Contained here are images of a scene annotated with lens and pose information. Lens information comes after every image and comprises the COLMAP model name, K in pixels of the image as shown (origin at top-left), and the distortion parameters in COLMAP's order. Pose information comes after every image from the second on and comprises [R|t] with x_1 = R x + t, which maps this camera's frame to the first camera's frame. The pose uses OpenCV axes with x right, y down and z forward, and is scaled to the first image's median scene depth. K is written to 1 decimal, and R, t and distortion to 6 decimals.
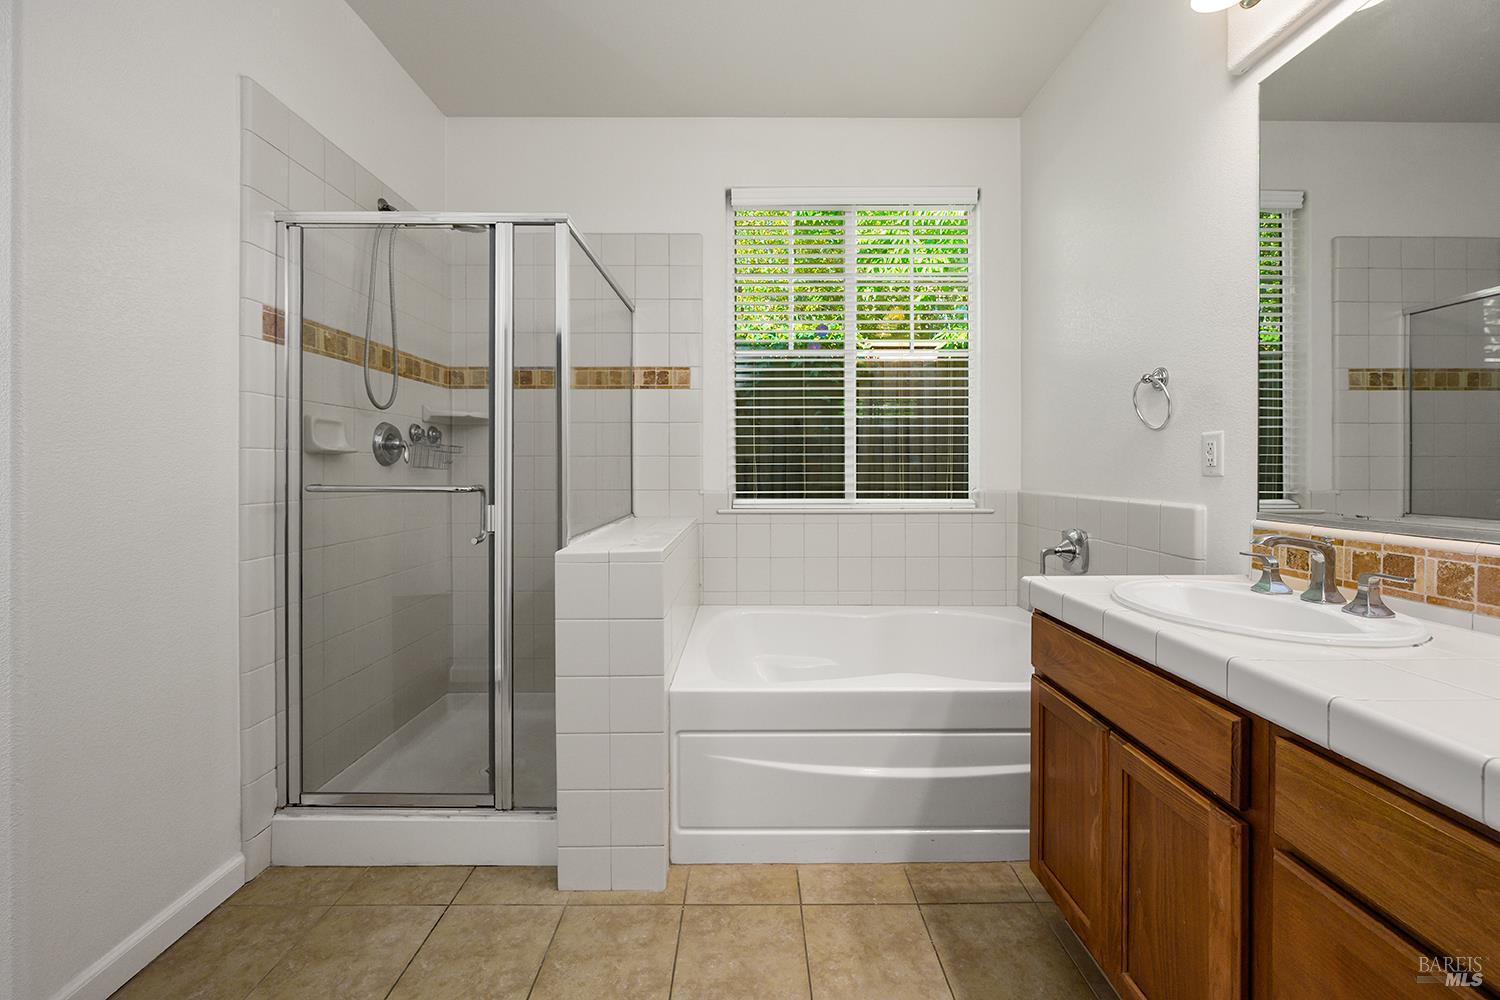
lens RADIAL K [[610.2, 0, 752.4], [0, 610.2, 474.6], [0, 0, 1]] dist [-0.003395, -0.000244]
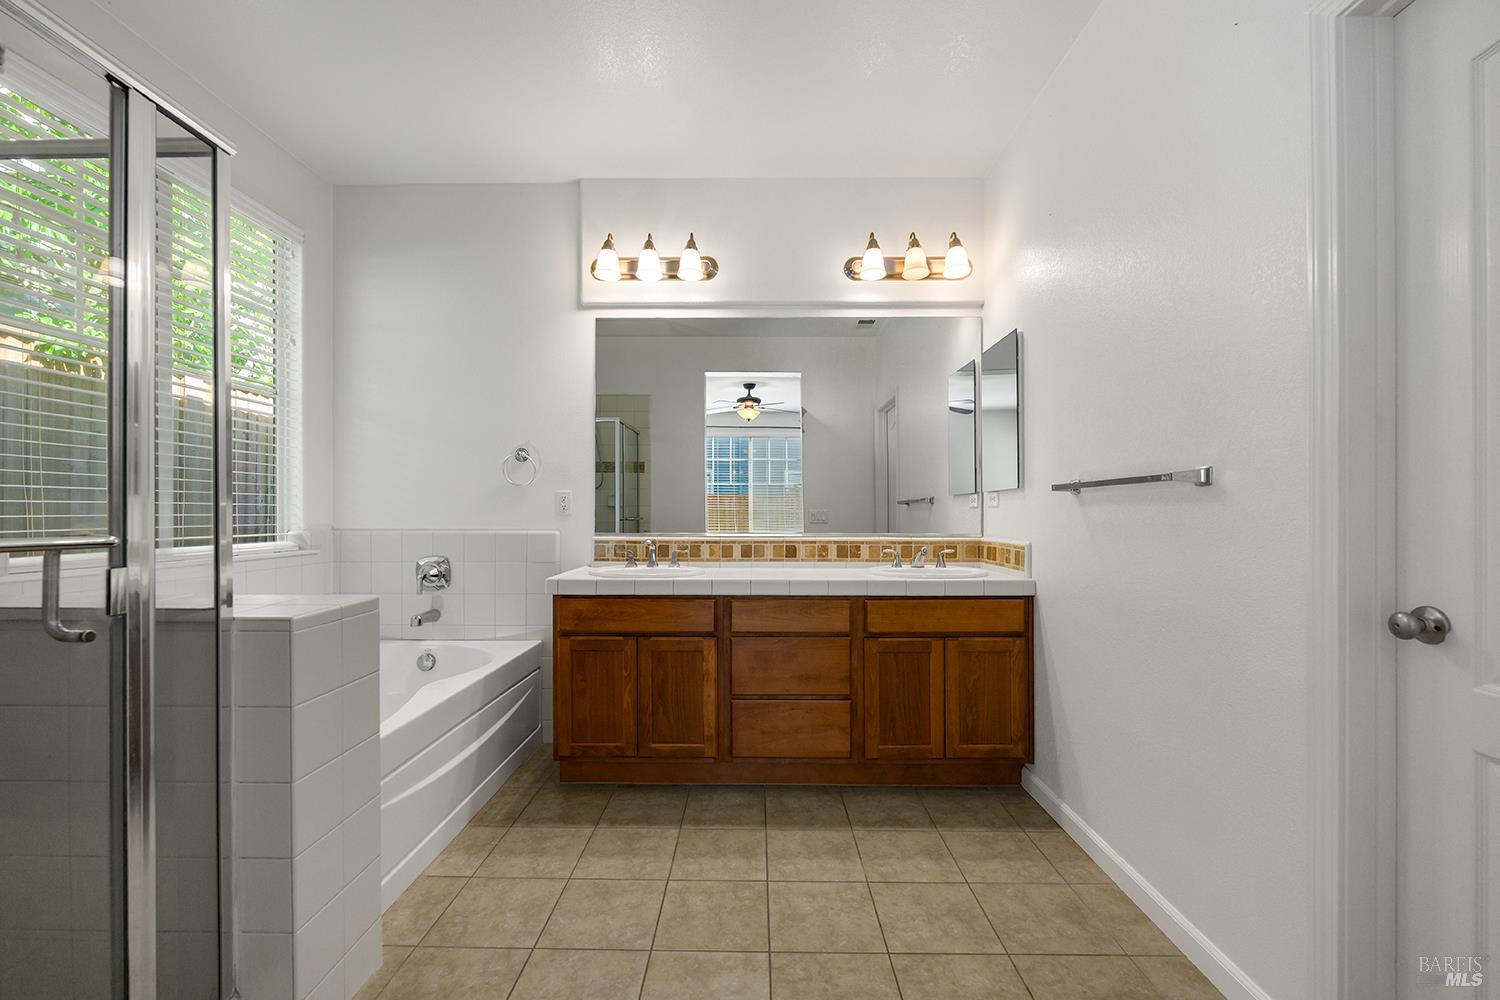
lens RADIAL K [[610.2, 0, 747.2], [0, 610.2, 514.2], [0, 0, 1]] dist [-0.003395, -0.000244]
pose [[0.025615, -0.003809, 0.999665, -1.020519], [0.008104, 0.999961, 0.003602, -0.000913], [-0.999639, 0.008009, 0.025645, 0.399710]]
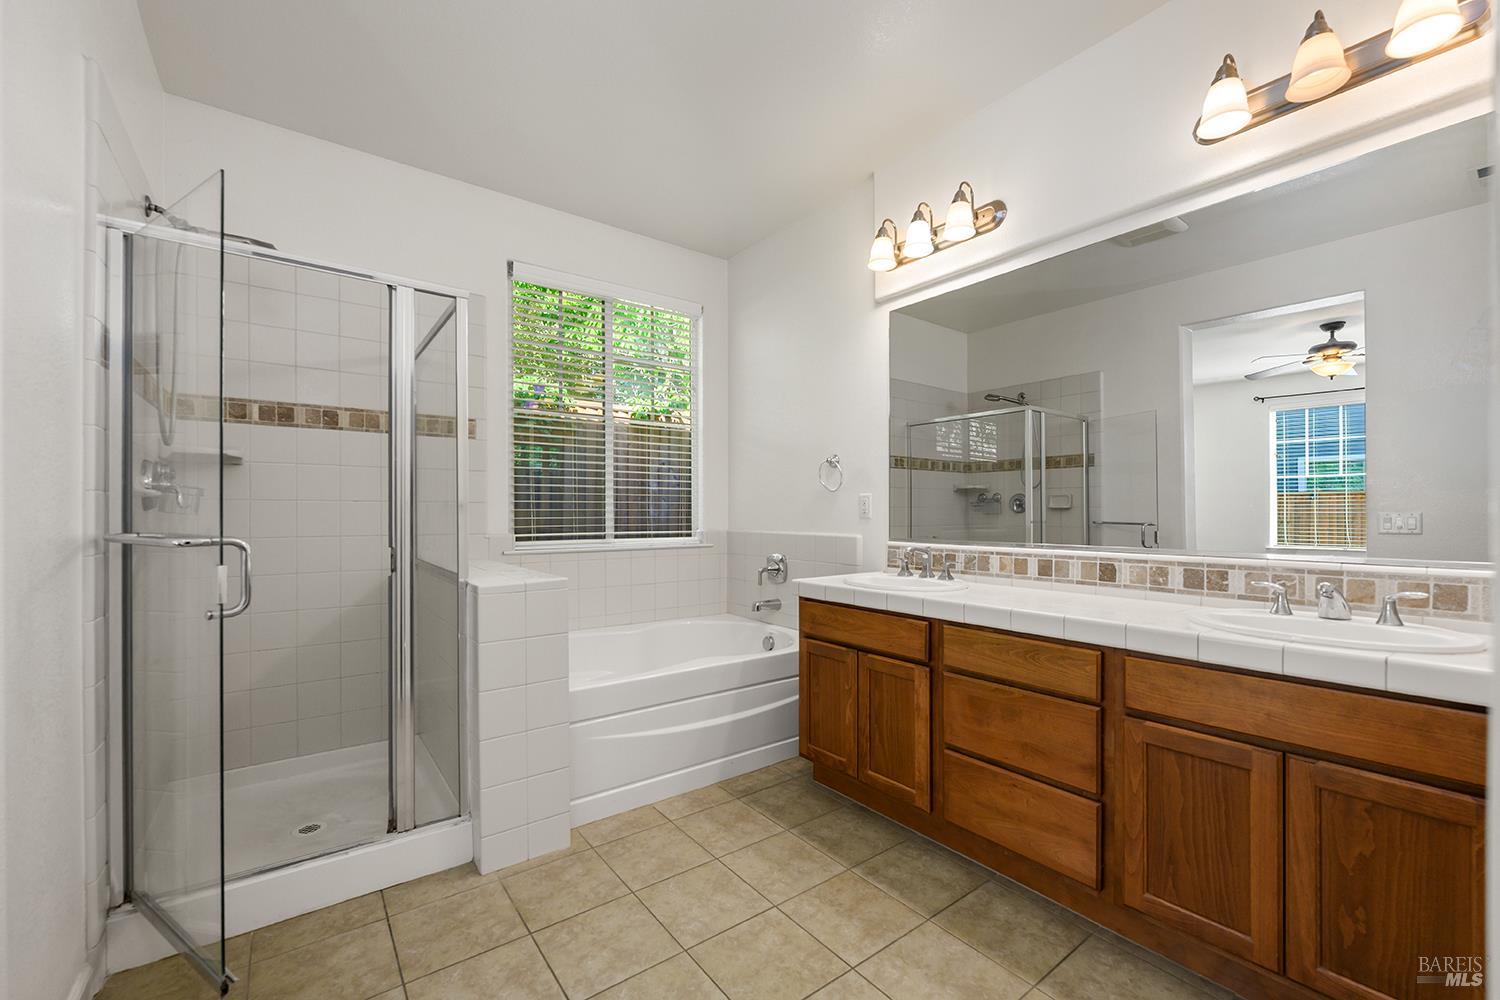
lens RADIAL K [[610.2, 0, 749.1], [0, 610.2, 518.9], [0, 0, 1]] dist [-0.003395, -0.000244]
pose [[0.803264, -0.005090, 0.595602, -0.577733], [0.005168, 0.999985, 0.001576, -0.000586], [-0.595601, 0.001812, 0.803278, -0.236140]]
